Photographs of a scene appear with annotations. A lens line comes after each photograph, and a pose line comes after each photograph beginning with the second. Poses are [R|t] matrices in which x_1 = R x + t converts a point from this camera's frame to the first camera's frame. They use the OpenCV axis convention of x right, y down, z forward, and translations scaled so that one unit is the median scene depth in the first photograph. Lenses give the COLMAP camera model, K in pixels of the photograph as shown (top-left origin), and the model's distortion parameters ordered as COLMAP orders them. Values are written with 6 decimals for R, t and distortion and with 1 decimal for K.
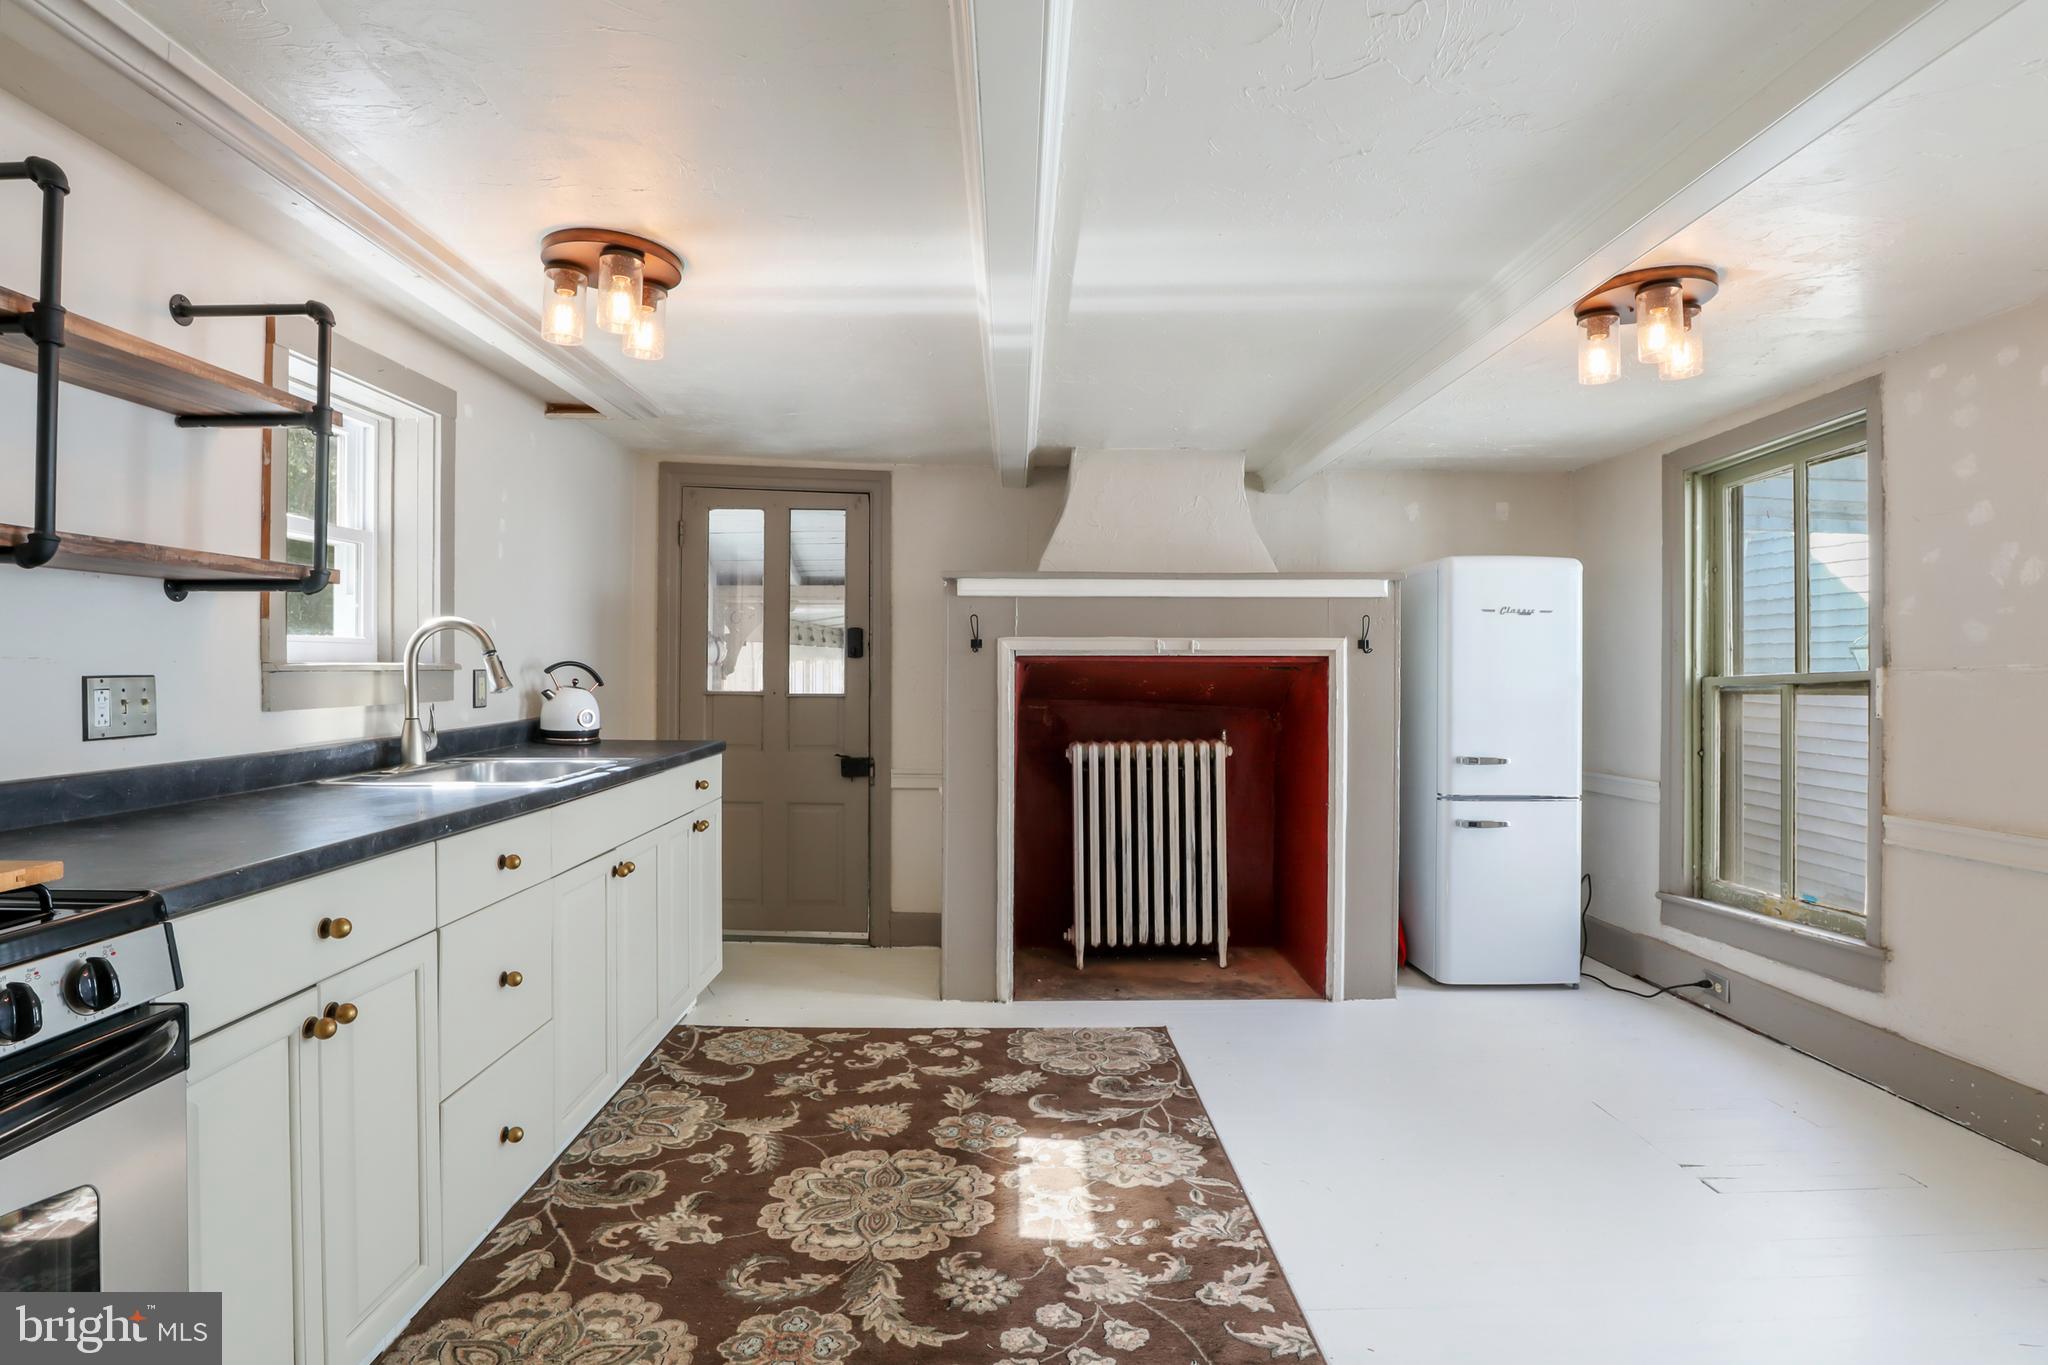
lens RADIAL K [[1031.3, 0, 1012.6], [0, 1031.3, 668.0], [0, 0, 1]] dist [-0.040519, 0.010485]
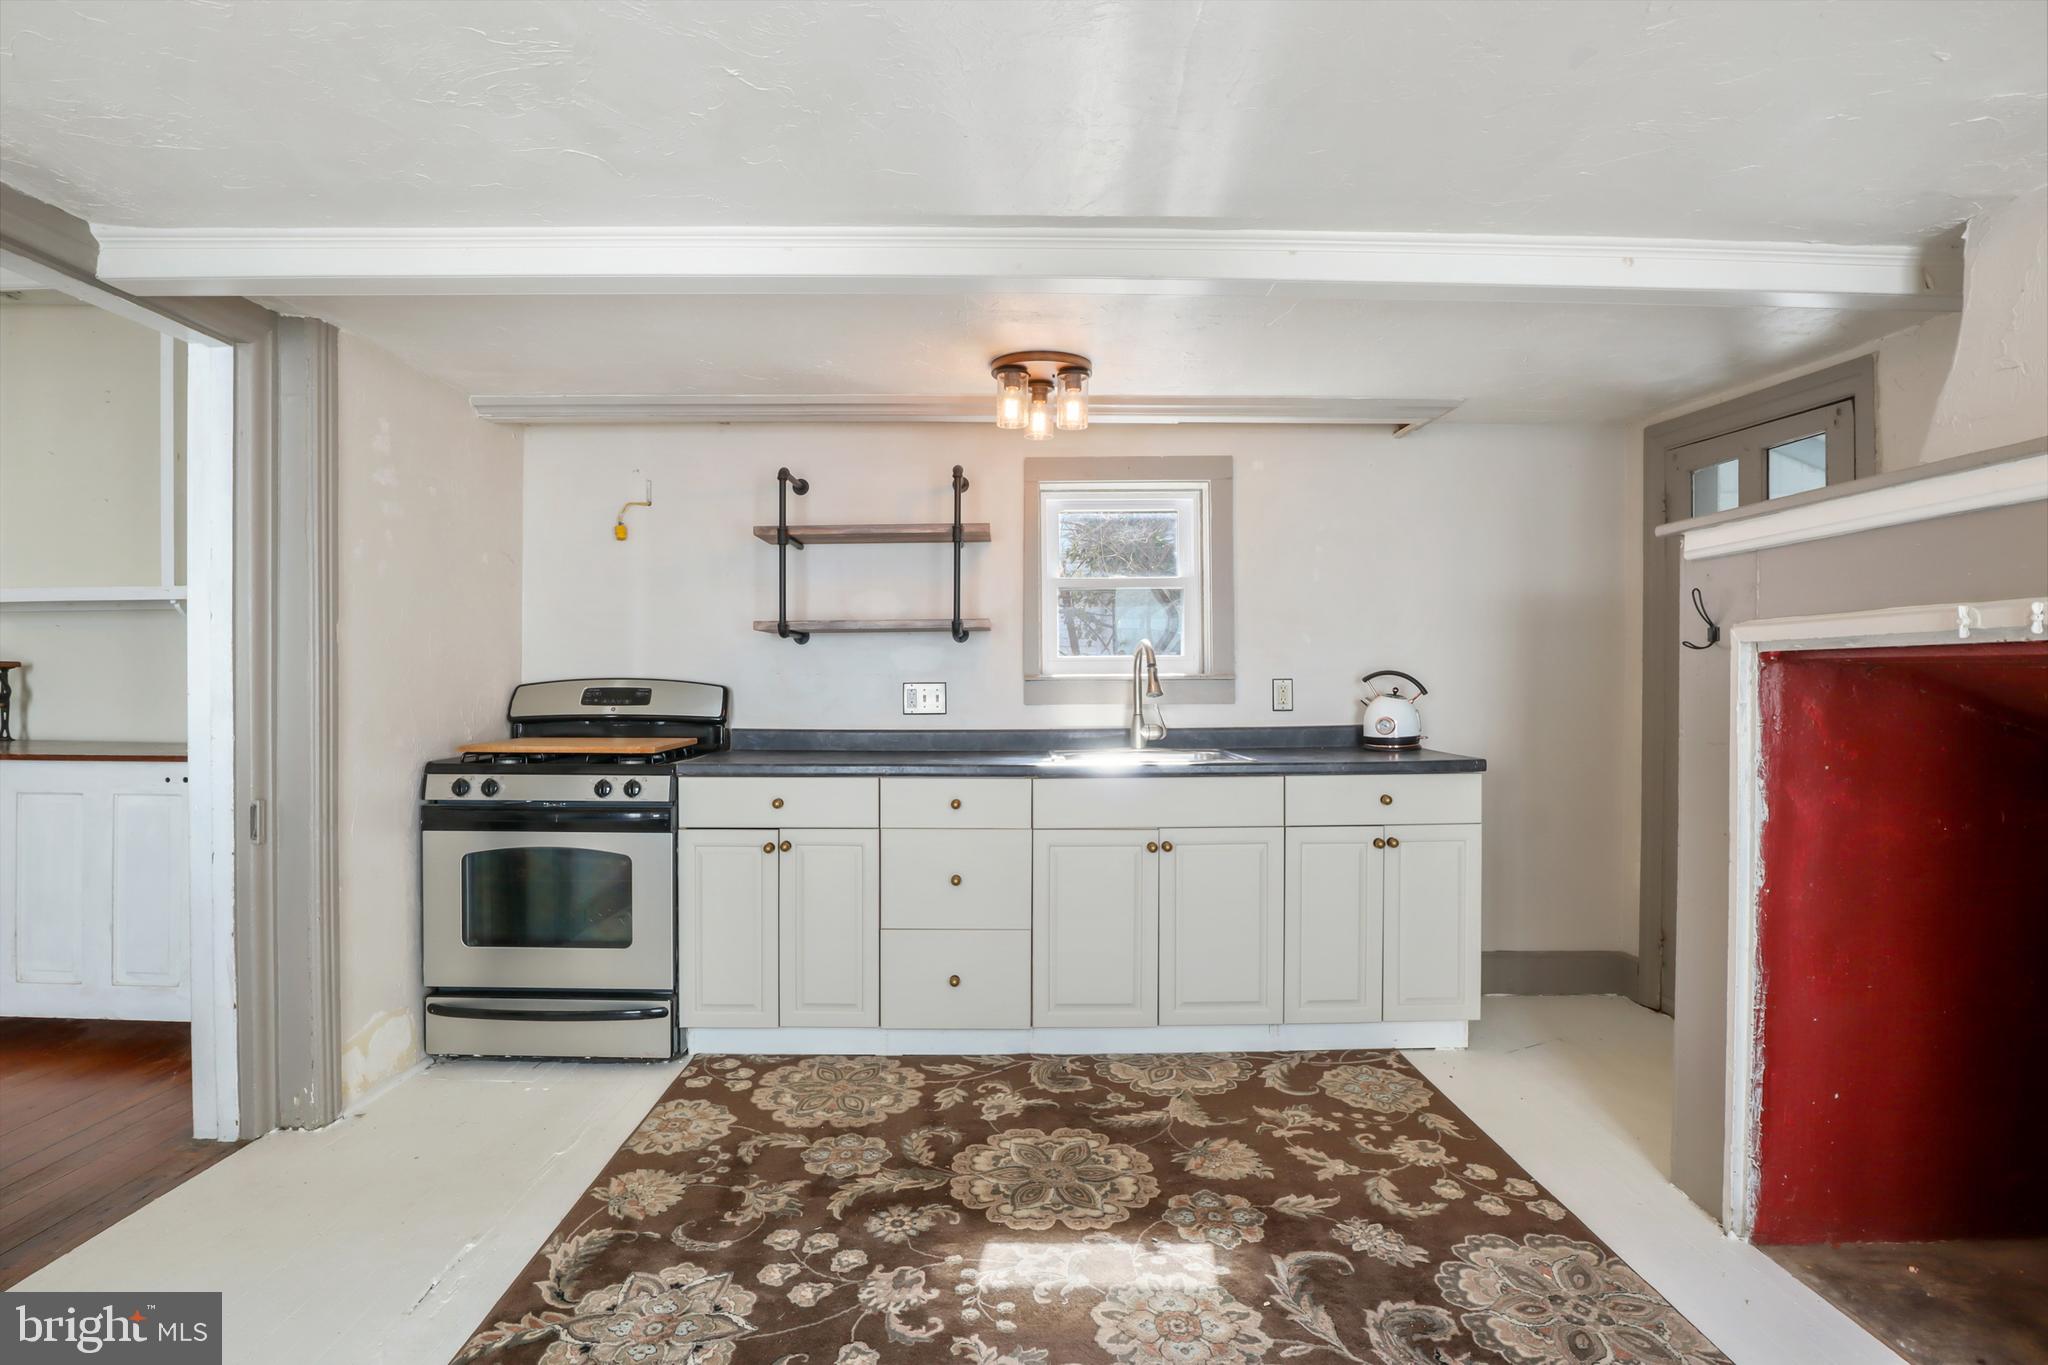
lens RADIAL K [[1031.3, 0, 1019.6], [0, 1031.3, 686.7], [0, 0, 1]] dist [-0.040519, 0.010485]
pose [[0.002110, 0.004597, -0.999987, 0.661001], [0.004788, 0.999978, 0.004607, 0.003425], [0.999986, -0.004798, 0.002088, 0.678971]]
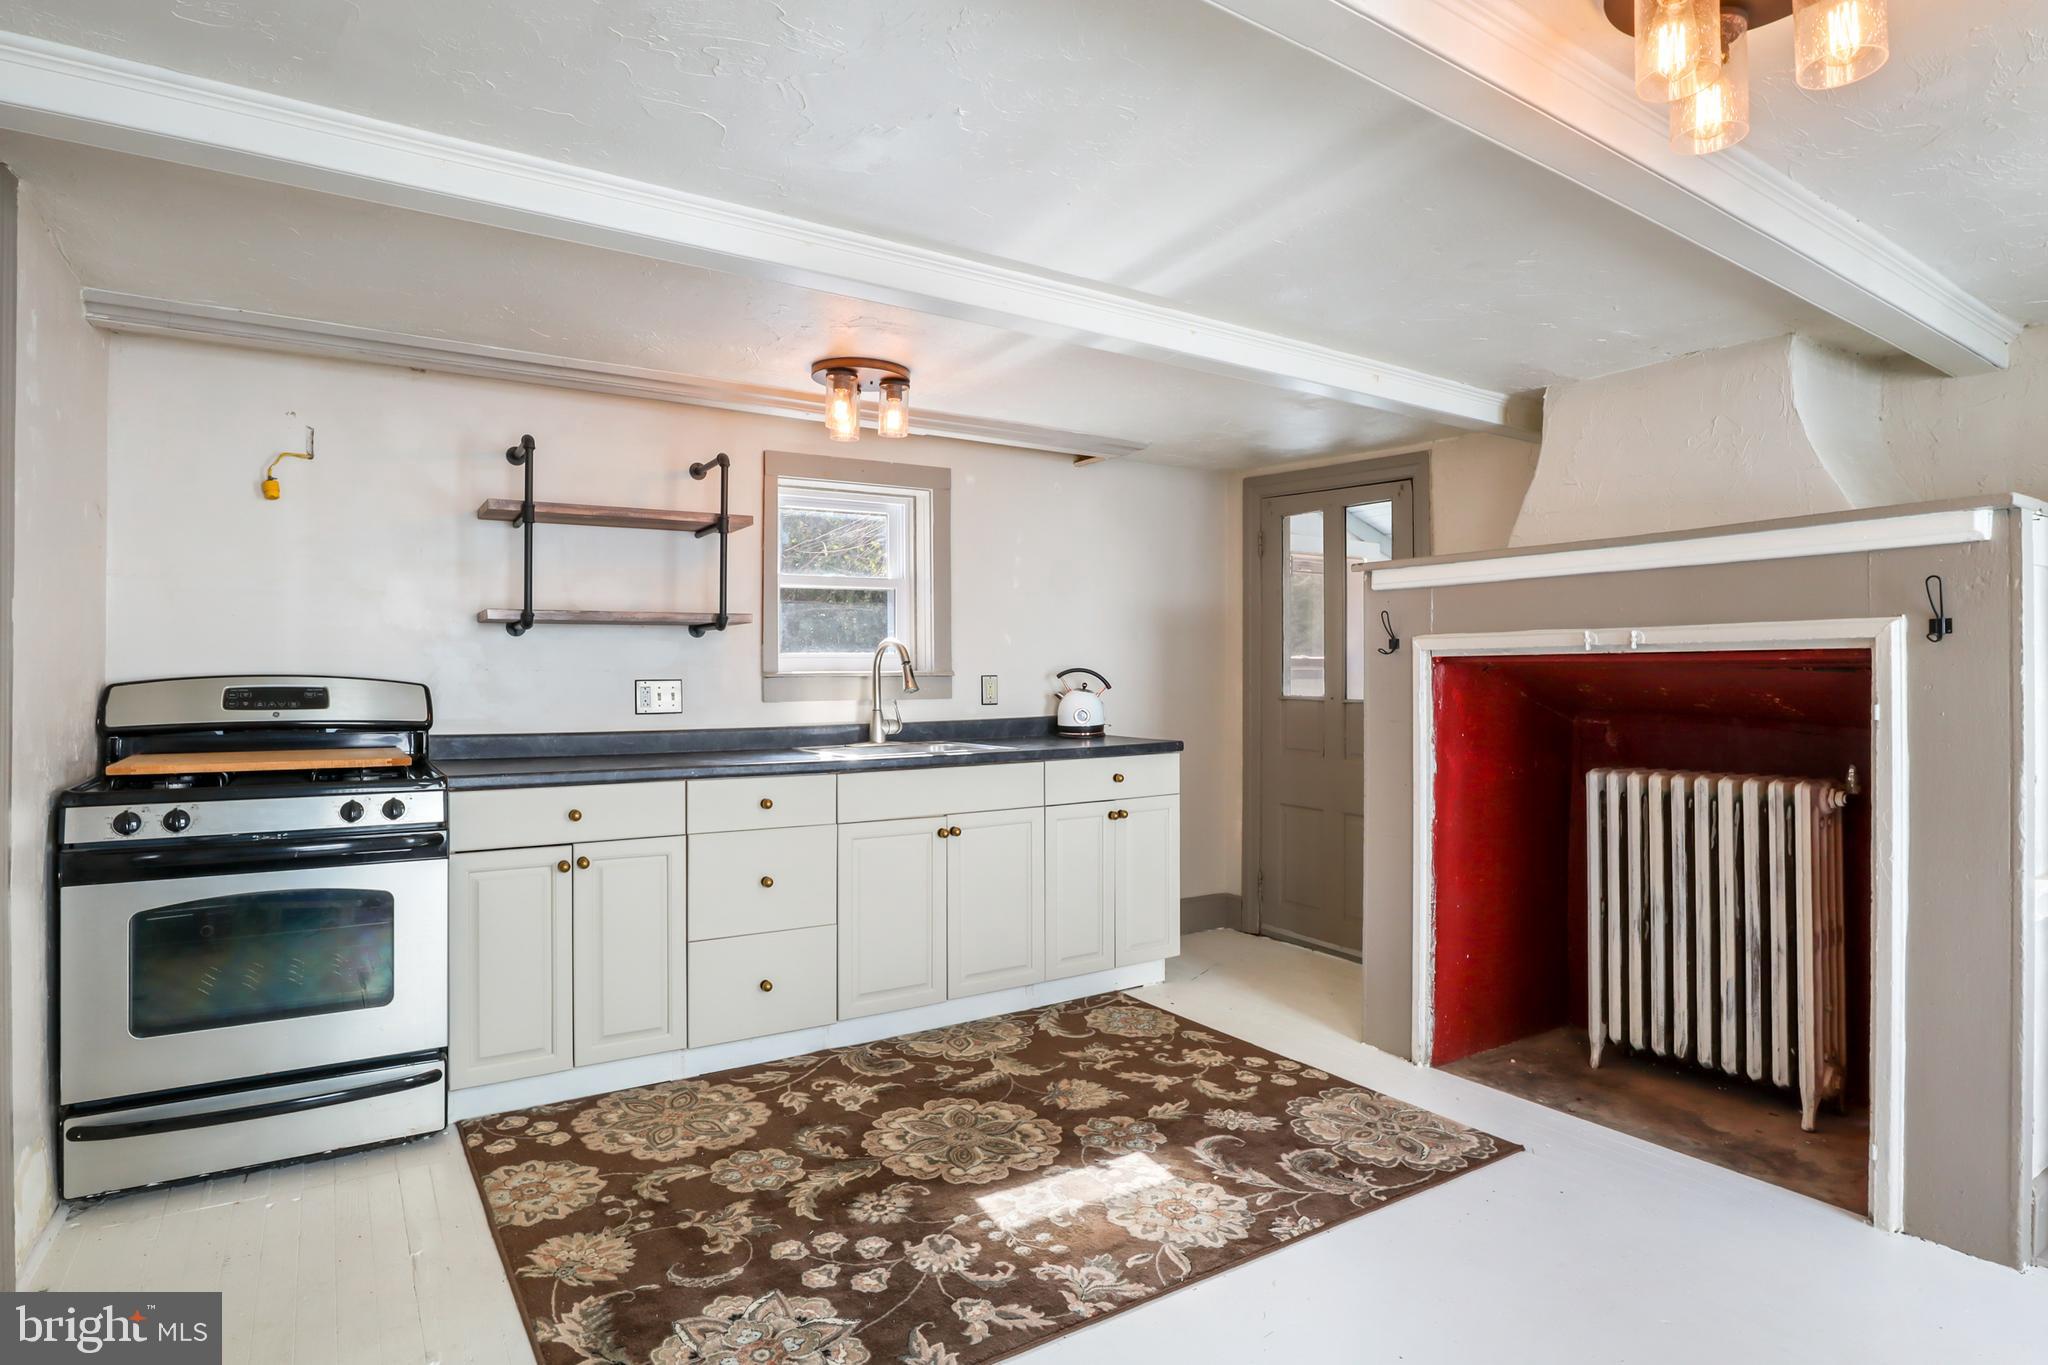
lens RADIAL K [[1084.0, 0, 1022.3], [0, 1084.0, 667.2], [0, 0, 1]] dist [-0.038372, 0.011740]
pose [[0.537175, -0.009572, -0.843417, 0.655948], [0.005990, 0.999954, -0.007534, 0.001375], [0.843450, -0.001005, 0.537207, 0.285727]]
